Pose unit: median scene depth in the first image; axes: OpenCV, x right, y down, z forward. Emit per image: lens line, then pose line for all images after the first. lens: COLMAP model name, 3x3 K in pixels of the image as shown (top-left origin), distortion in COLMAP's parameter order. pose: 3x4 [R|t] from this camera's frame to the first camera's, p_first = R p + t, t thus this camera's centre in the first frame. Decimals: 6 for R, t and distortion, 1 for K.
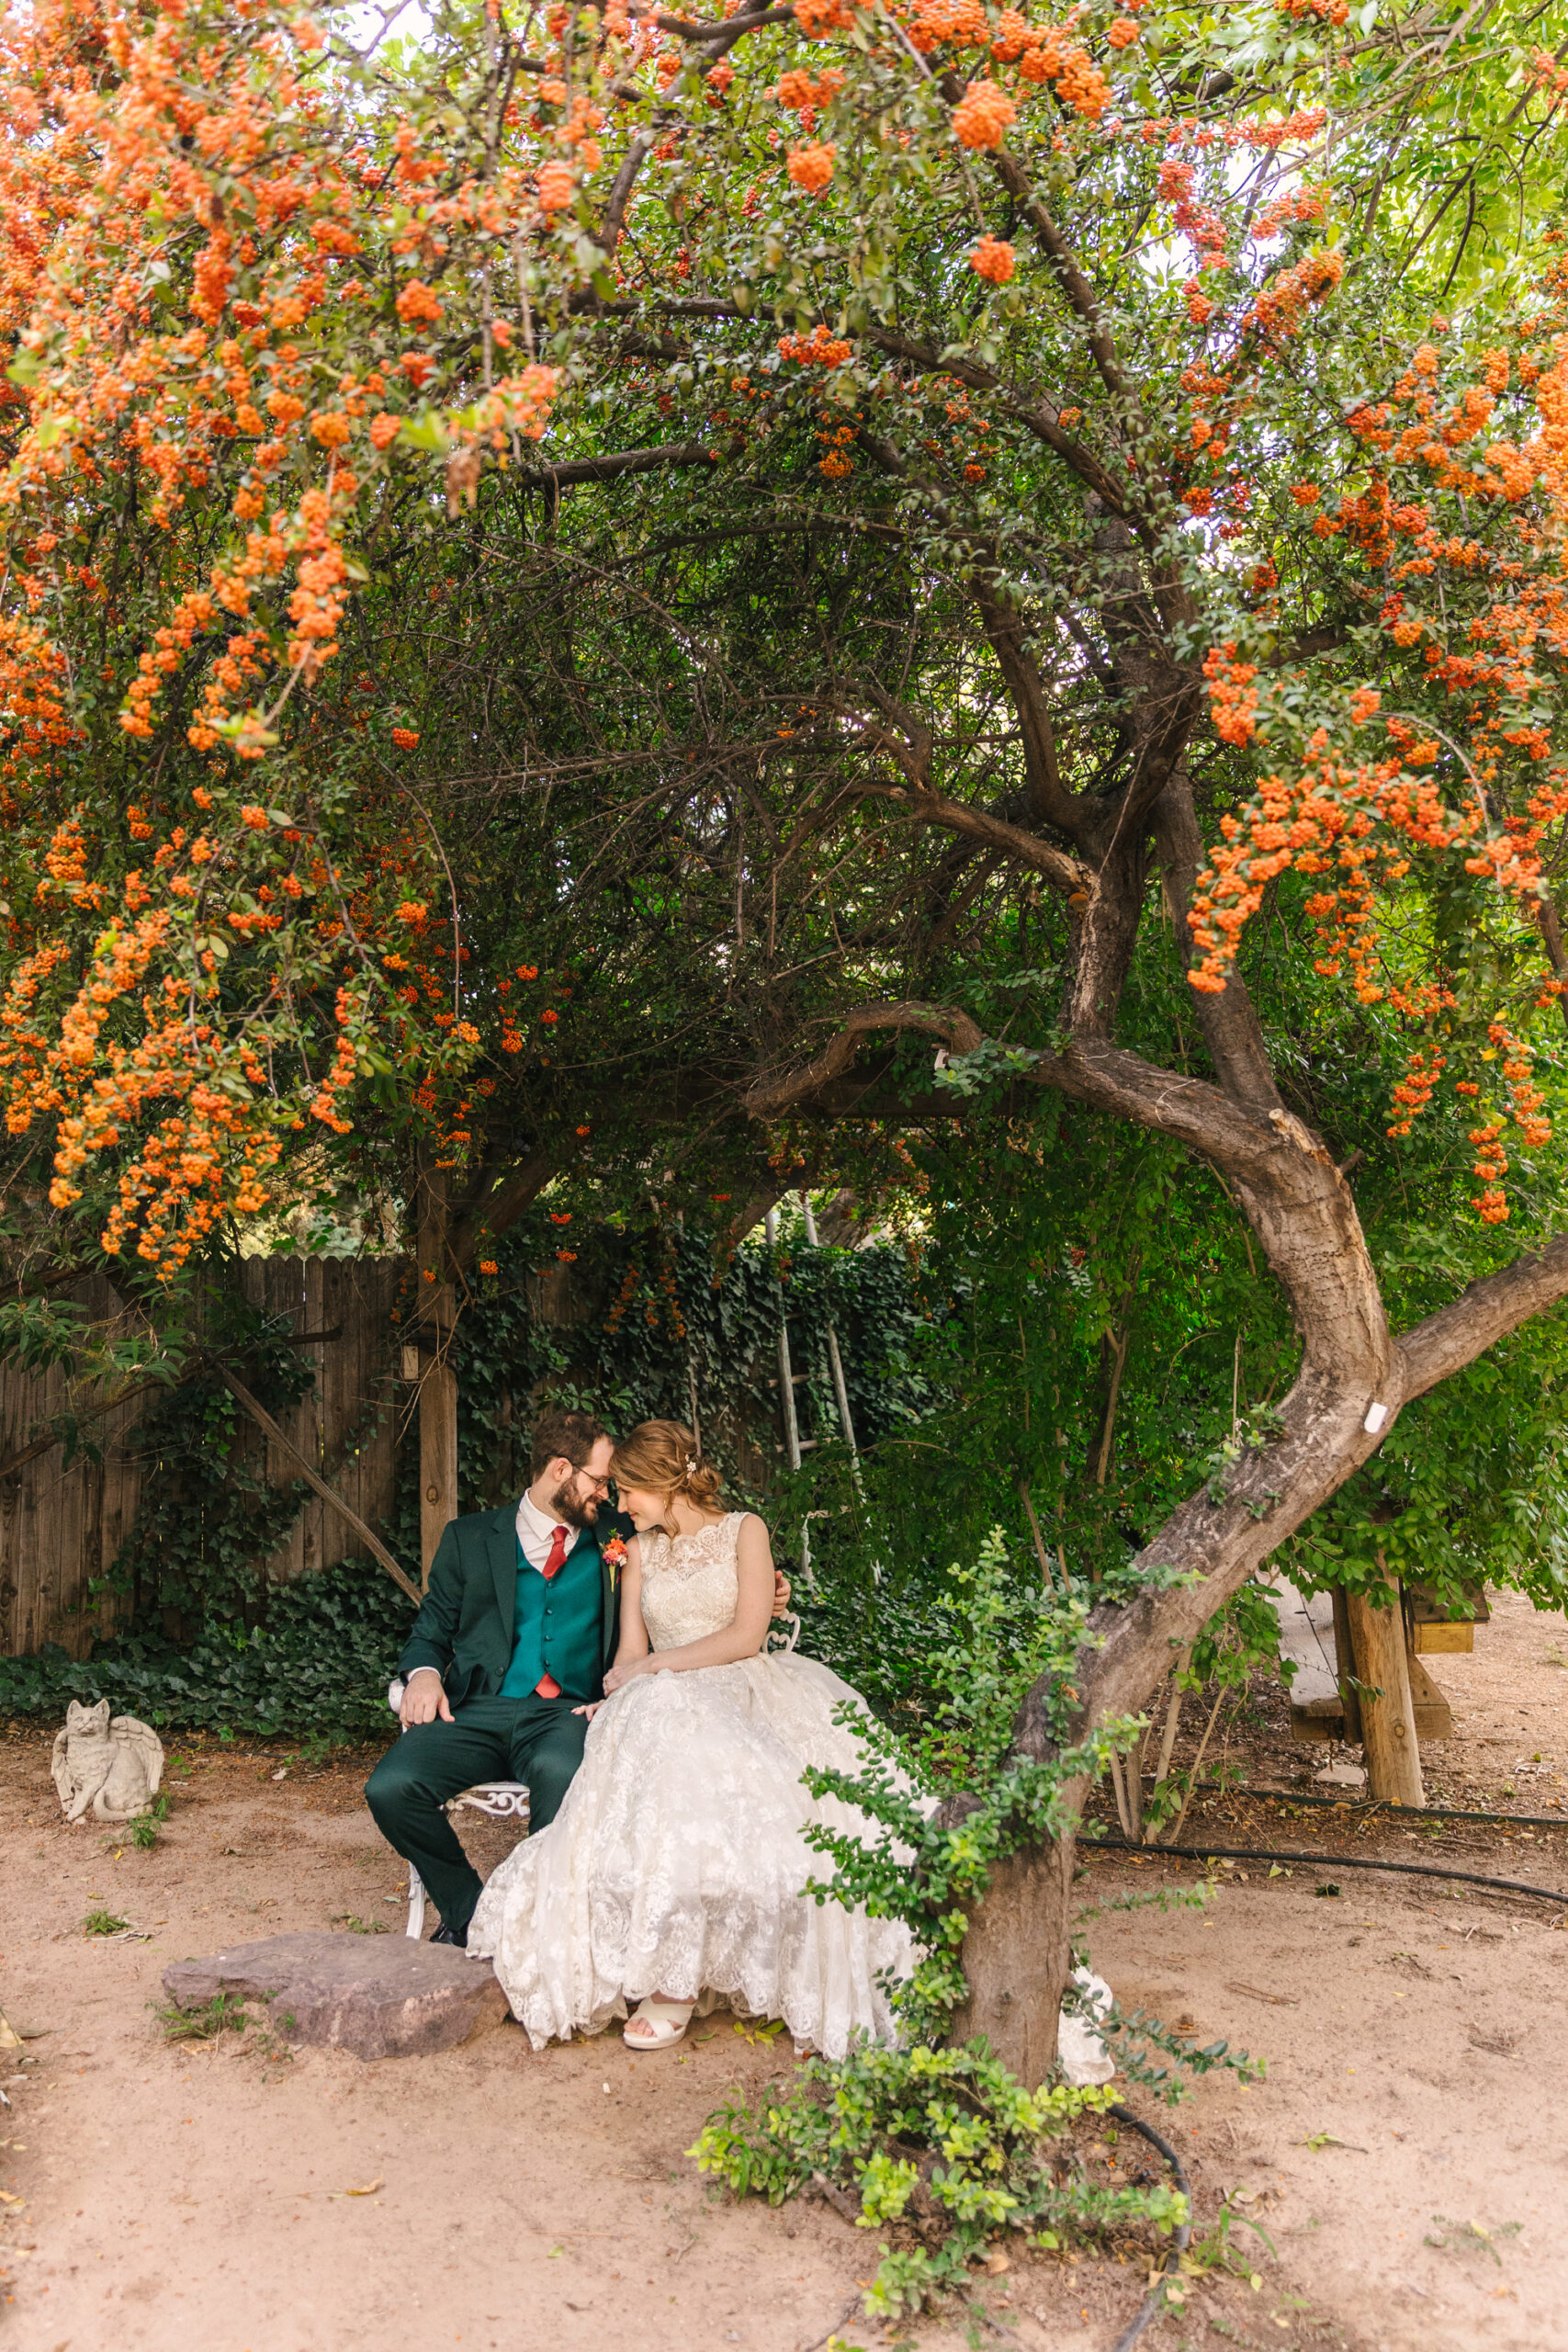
lens RADIAL K [[1676.9, 0, 790.9], [0, 1676.9, 1213.3], [0, 0, 1]] dist [0.019730, -0.002308]
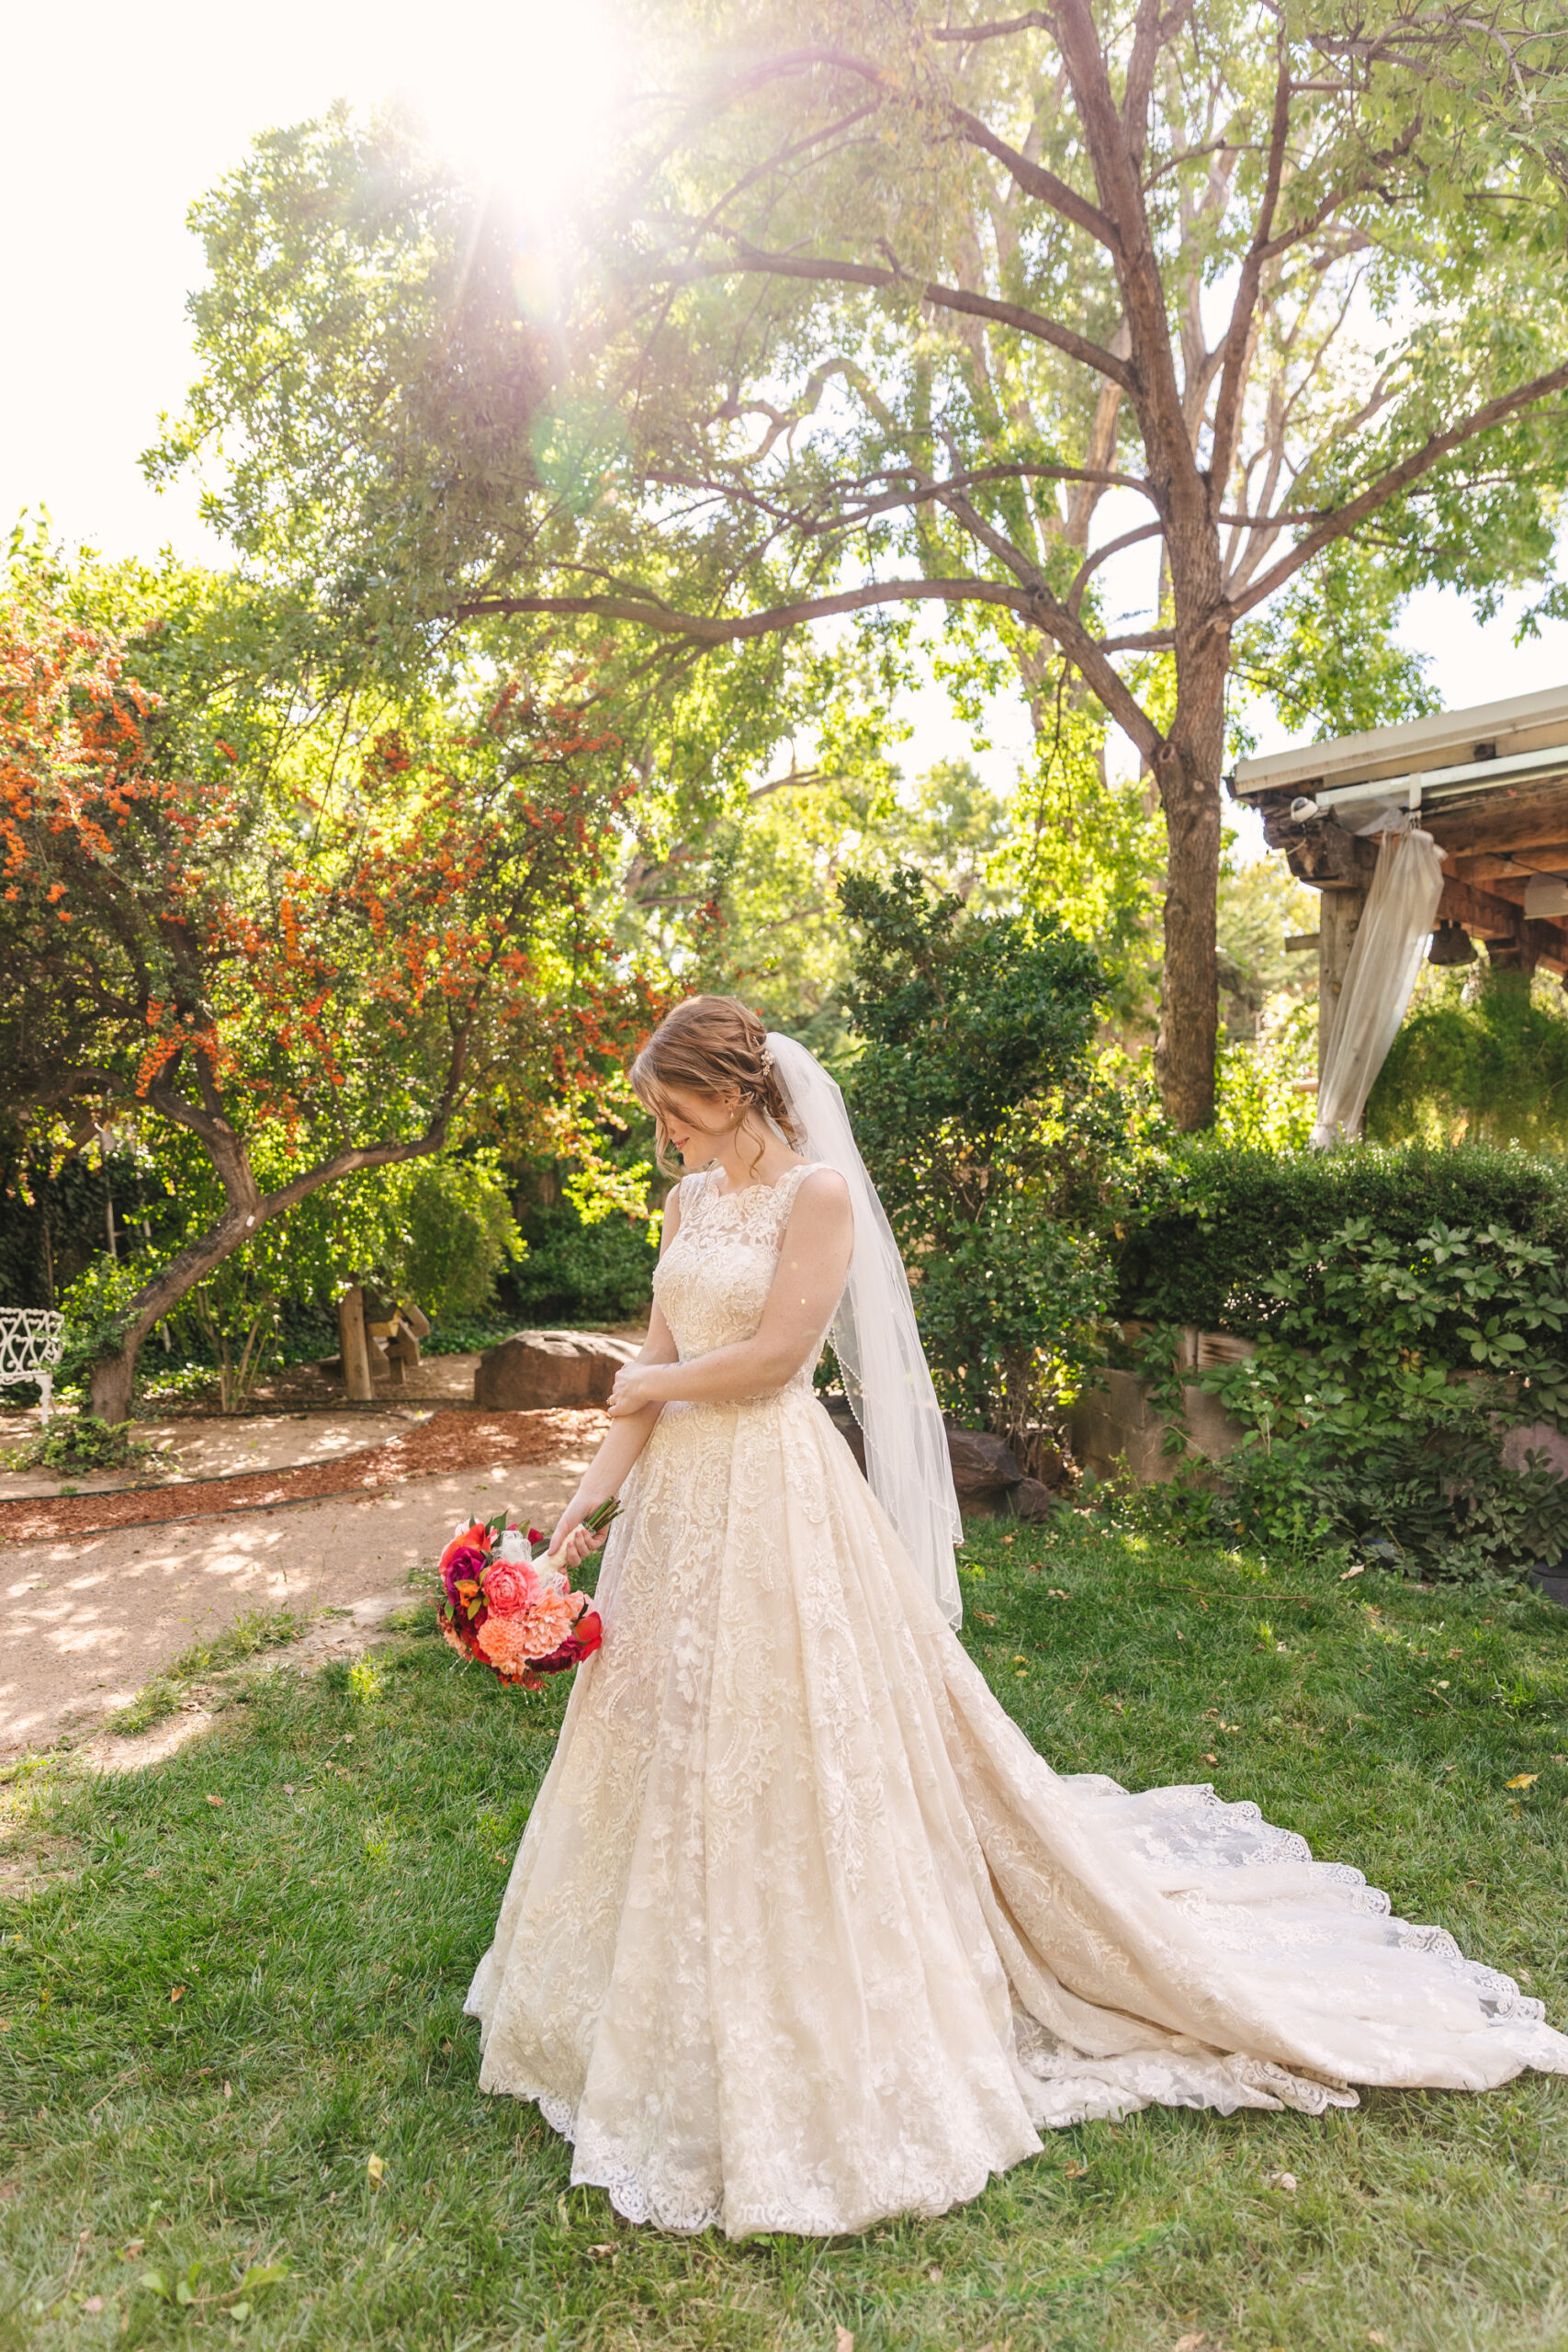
lens RADIAL K [[1592.1, 0, 821.0], [0, 1592.1, 1175.0], [0, 0, 1]] dist [0.016707, -0.000729]
pose [[0.941100, 0.003669, 0.338109, 0.341318], [-0.016936, 0.999197, 0.036298, -0.083440], [-0.337705, -0.039886, 0.940407, -2.047519]]
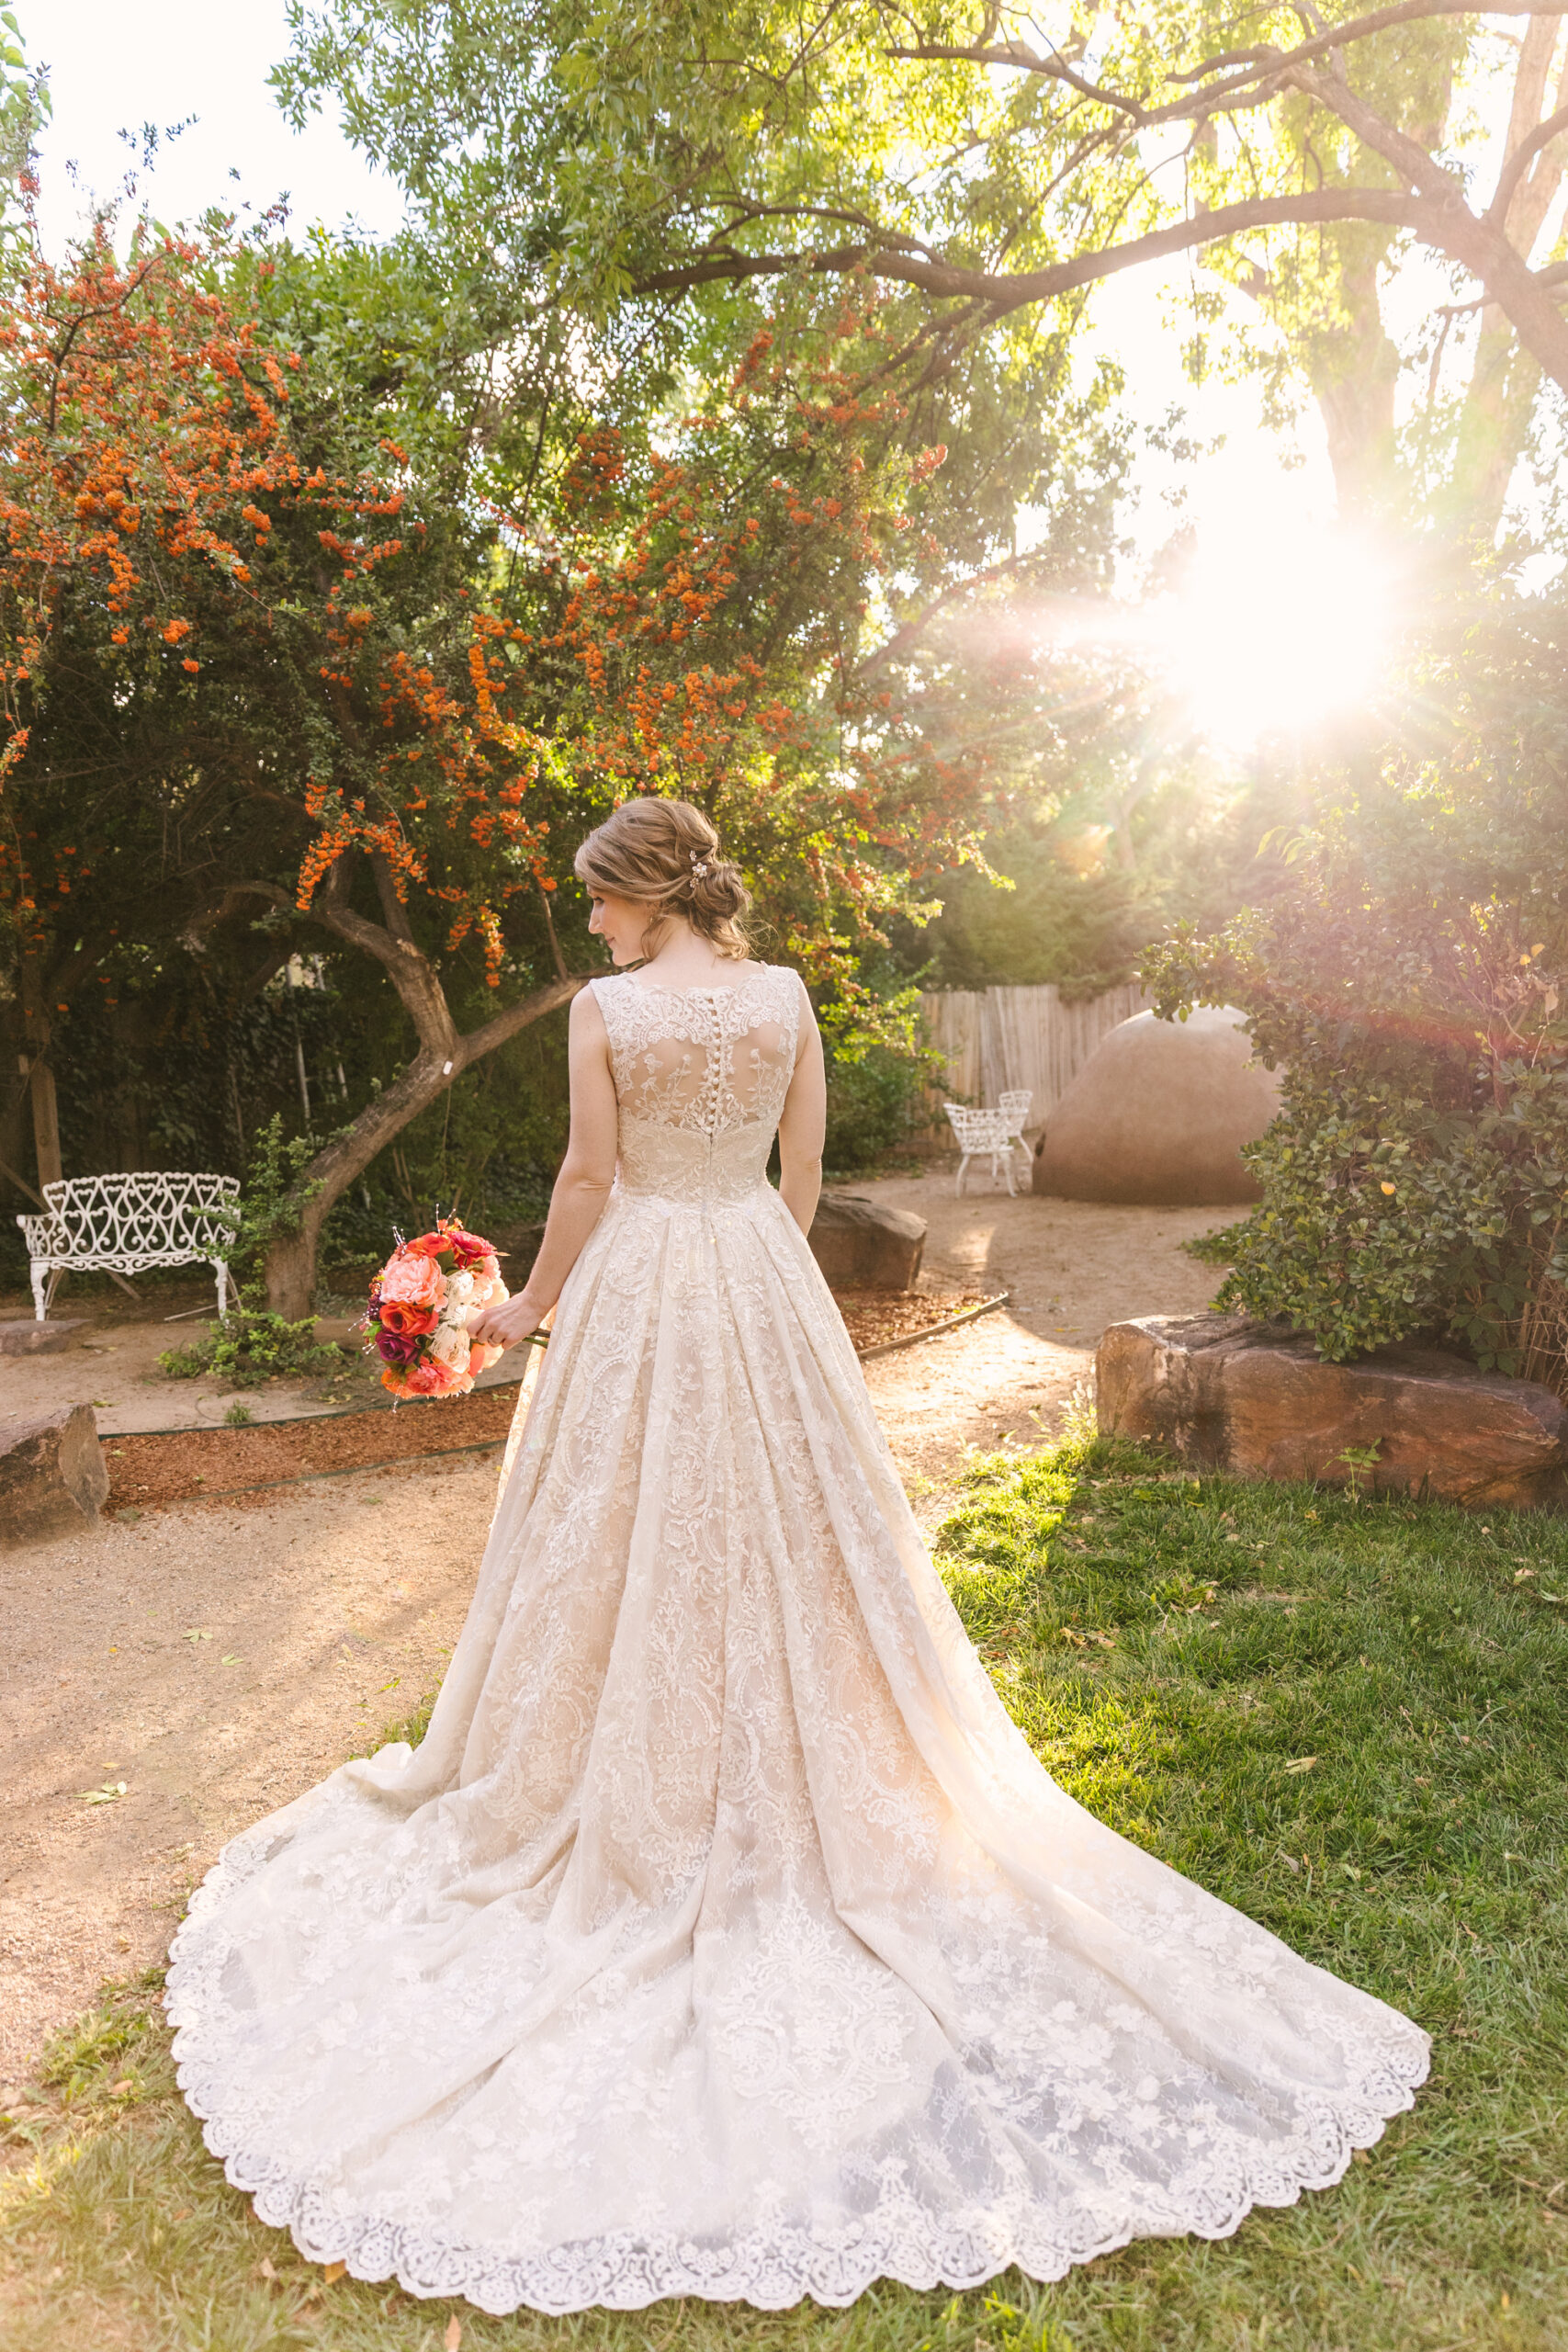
lens RADIAL K [[1592.1, 0, 821.0], [0, 1592.1, 1175.0], [0, 0, 1]] dist [0.016707, -0.000729]
pose [[0.974790, -0.034338, 0.220468, 0.358847], [0.002593, 0.989763, 0.142694, -0.051827], [-0.223111, -0.138525, 0.964900, -1.359913]]
